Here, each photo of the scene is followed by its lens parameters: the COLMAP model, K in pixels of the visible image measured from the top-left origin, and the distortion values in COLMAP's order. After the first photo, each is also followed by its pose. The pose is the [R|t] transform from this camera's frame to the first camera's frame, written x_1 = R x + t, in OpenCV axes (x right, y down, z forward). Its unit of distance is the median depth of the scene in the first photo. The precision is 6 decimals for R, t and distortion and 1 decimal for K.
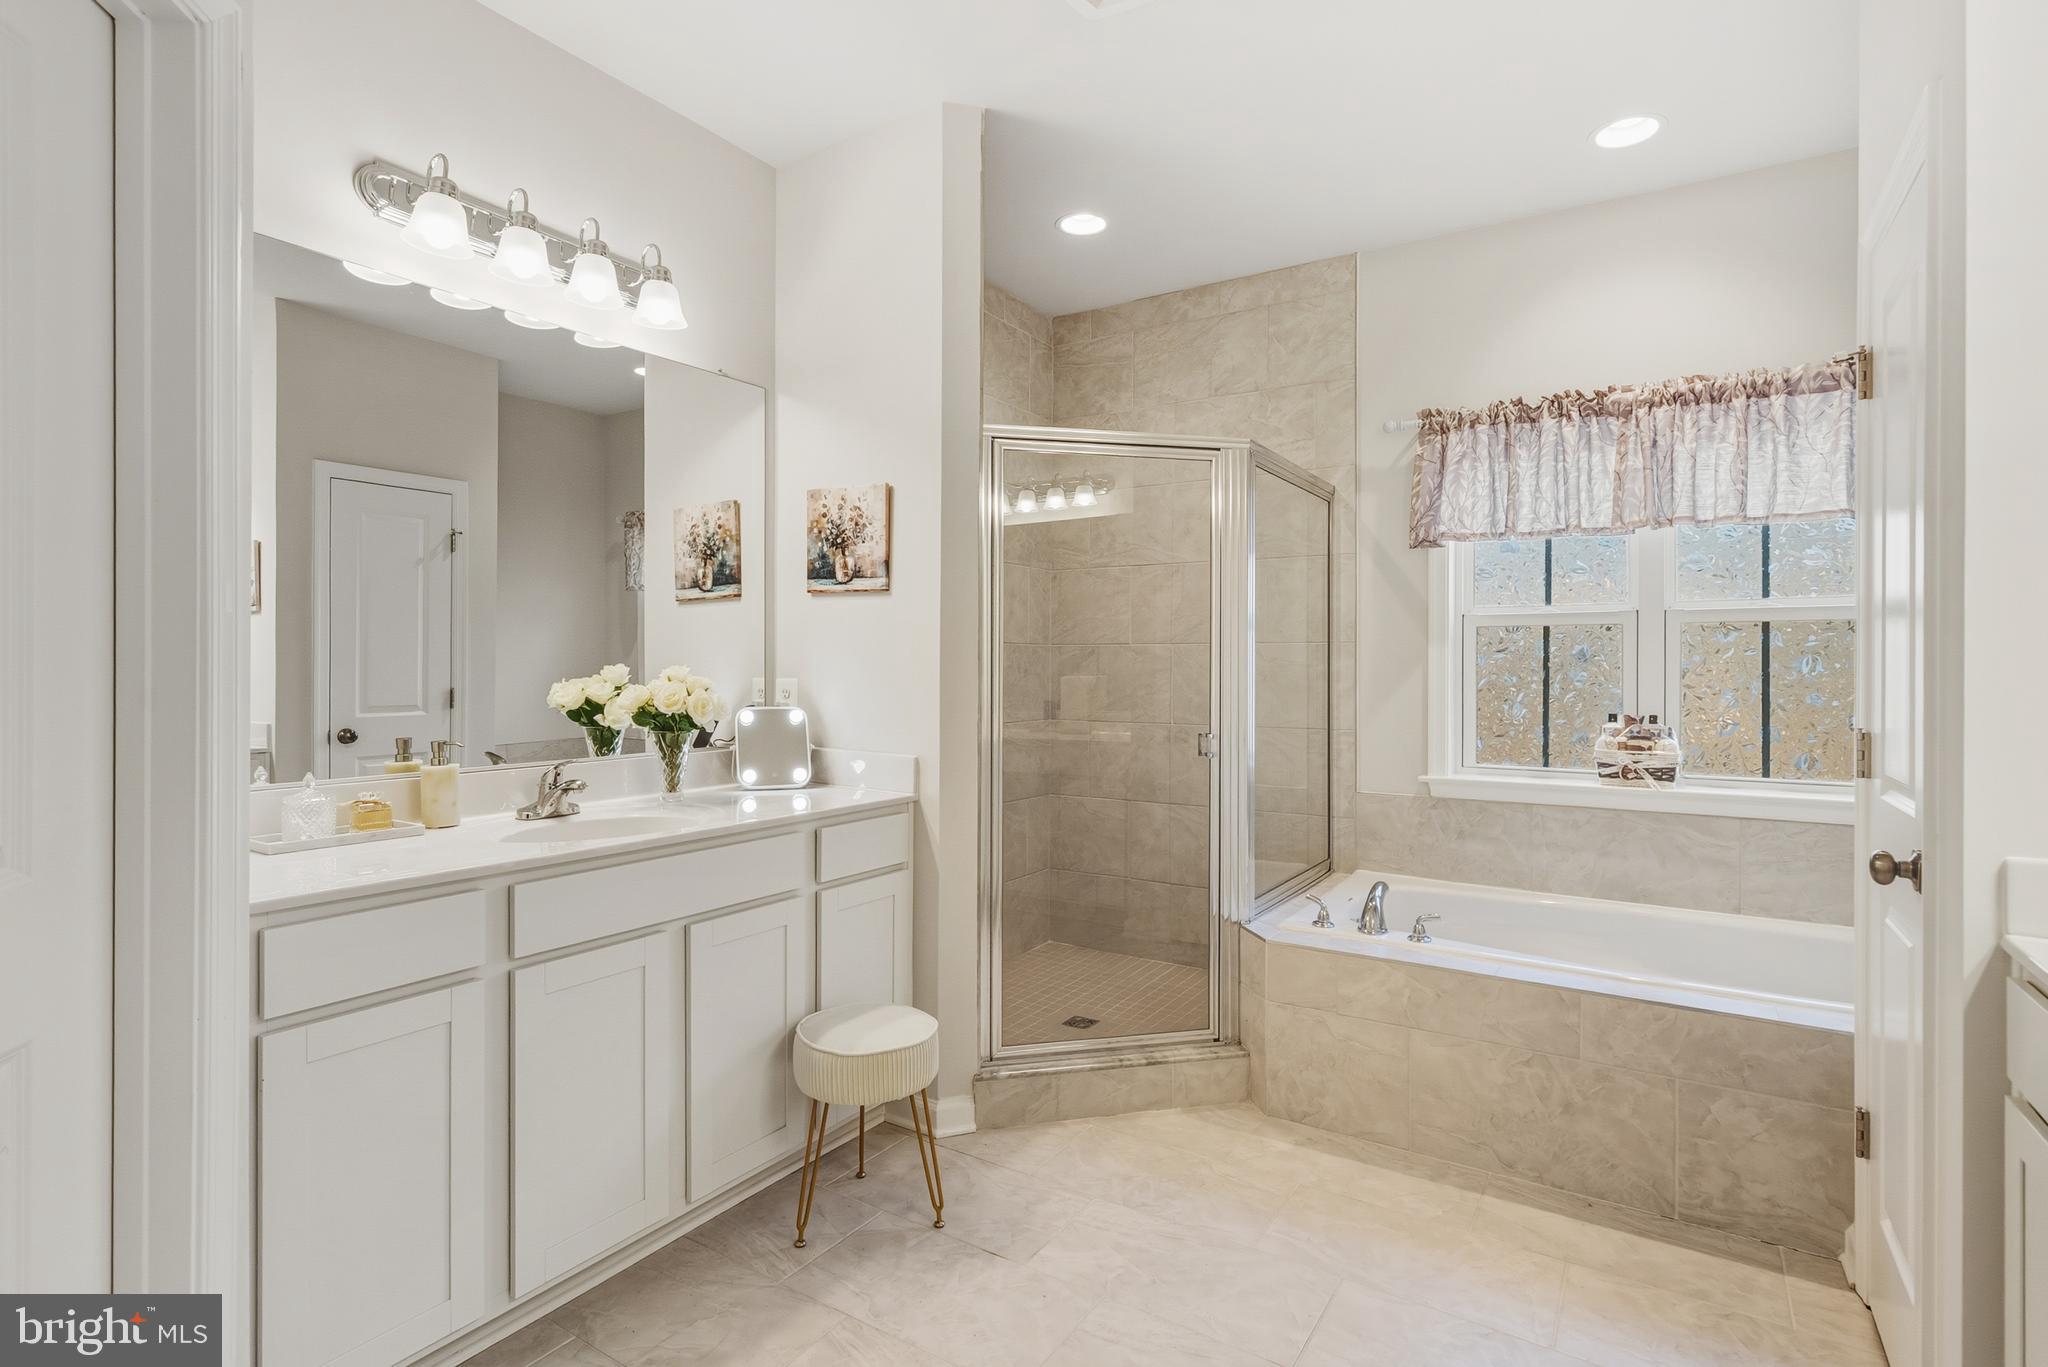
lens RADIAL K [[998.8, 0, 1037.2], [0, 998.8, 672.4], [0, 0, 1]] dist [-0.000981, 0.002201]
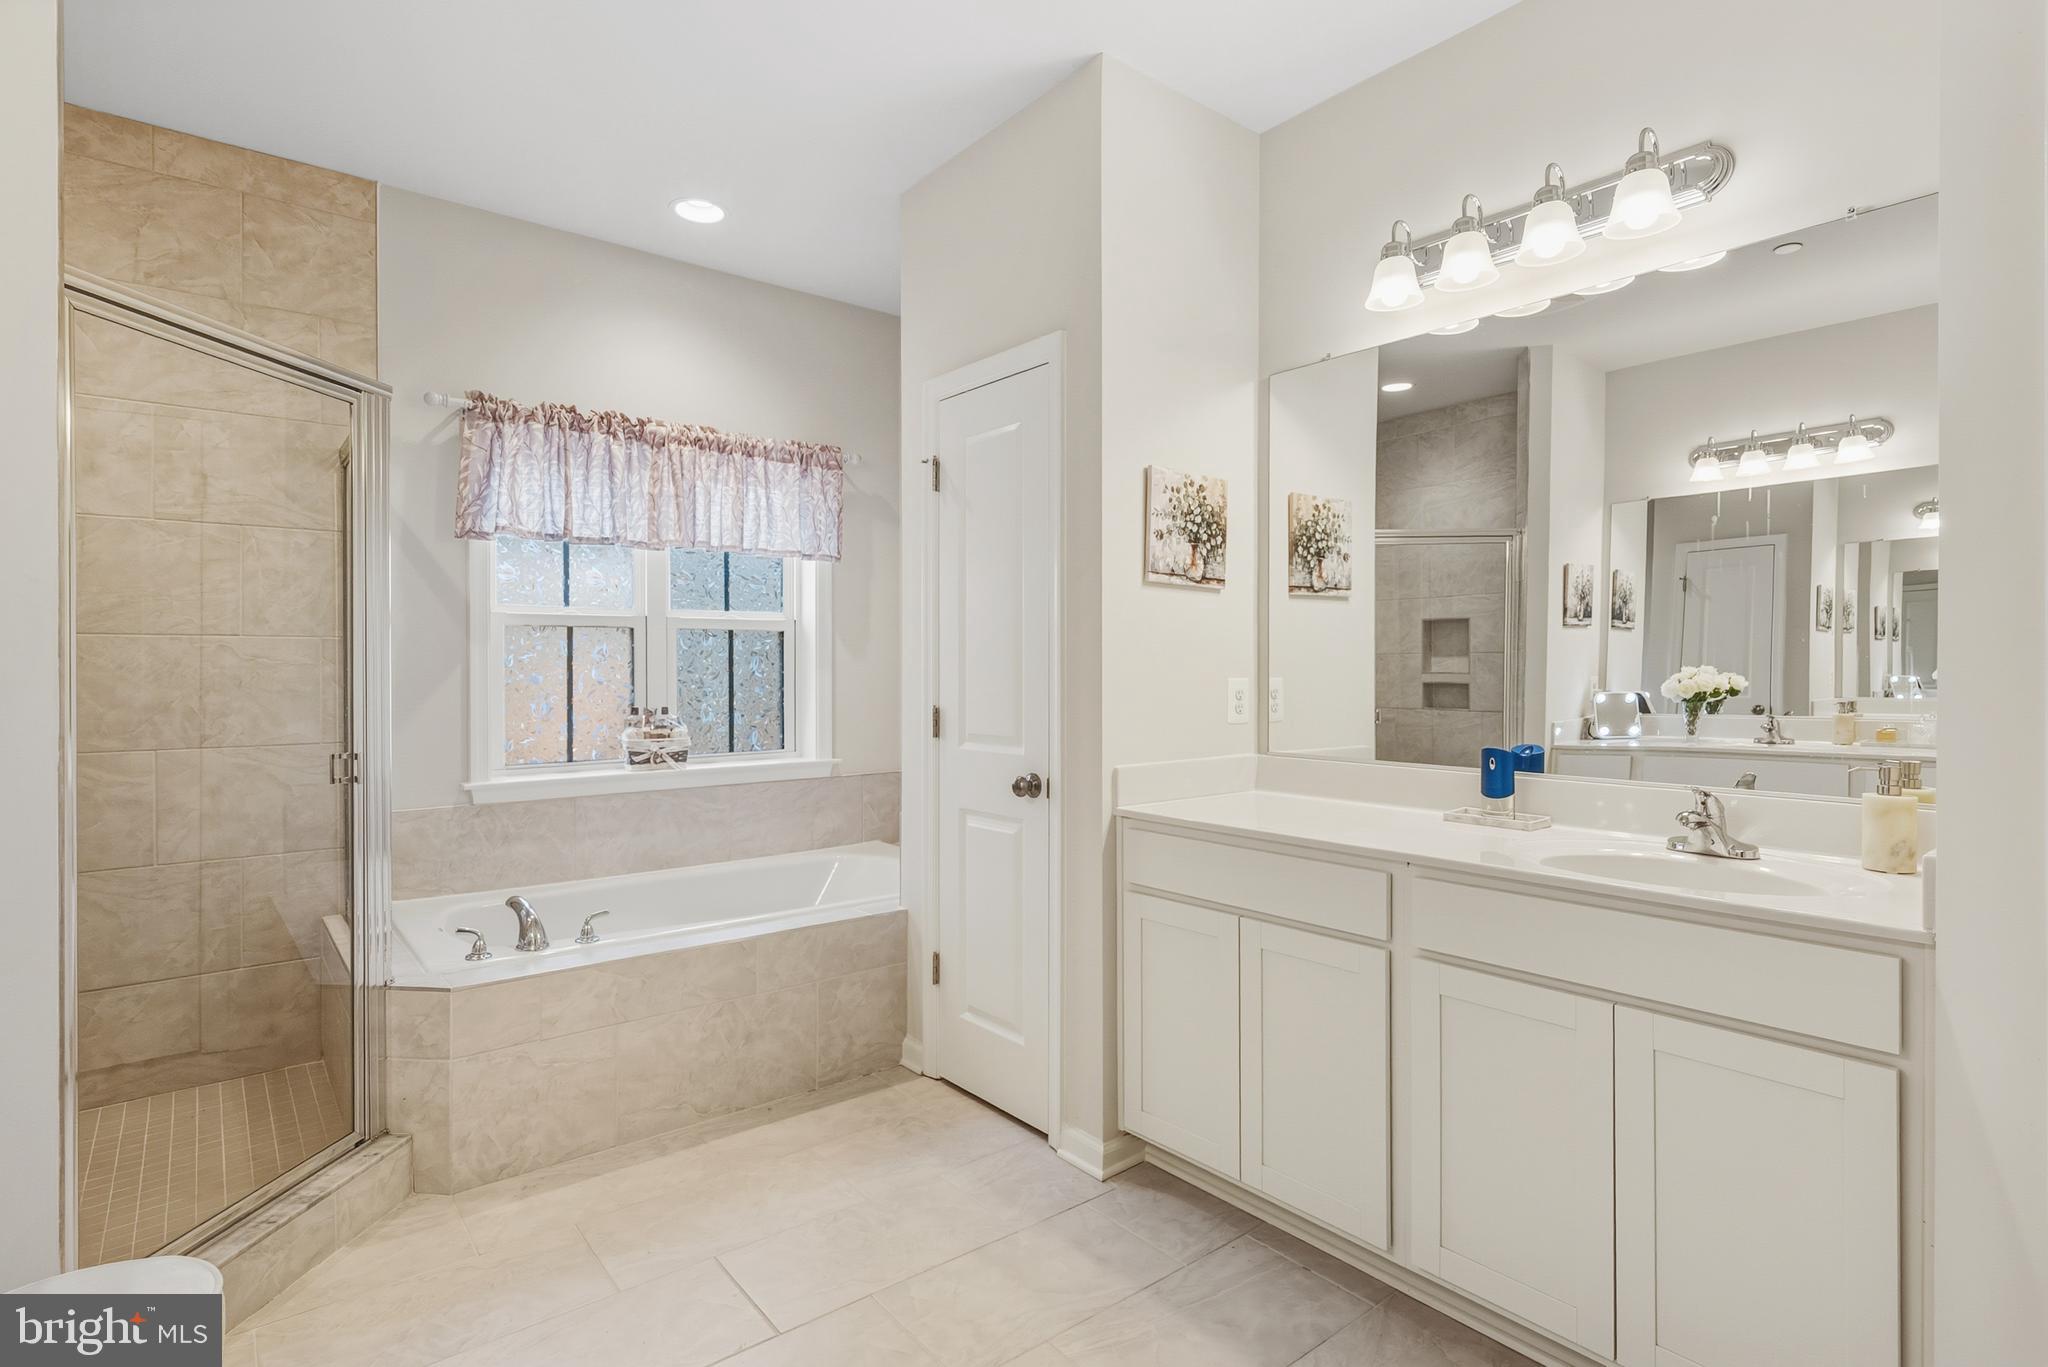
lens RADIAL K [[998.8, 0, 1033.6], [0, 998.8, 676.2], [0, 0, 1]] dist [-0.000981, 0.002201]
pose [[0.324548, -0.013787, 0.945769, -0.363477], [0.008480, 0.999896, 0.011666, -0.003290], [-0.945831, 0.004234, 0.324631, 0.225607]]
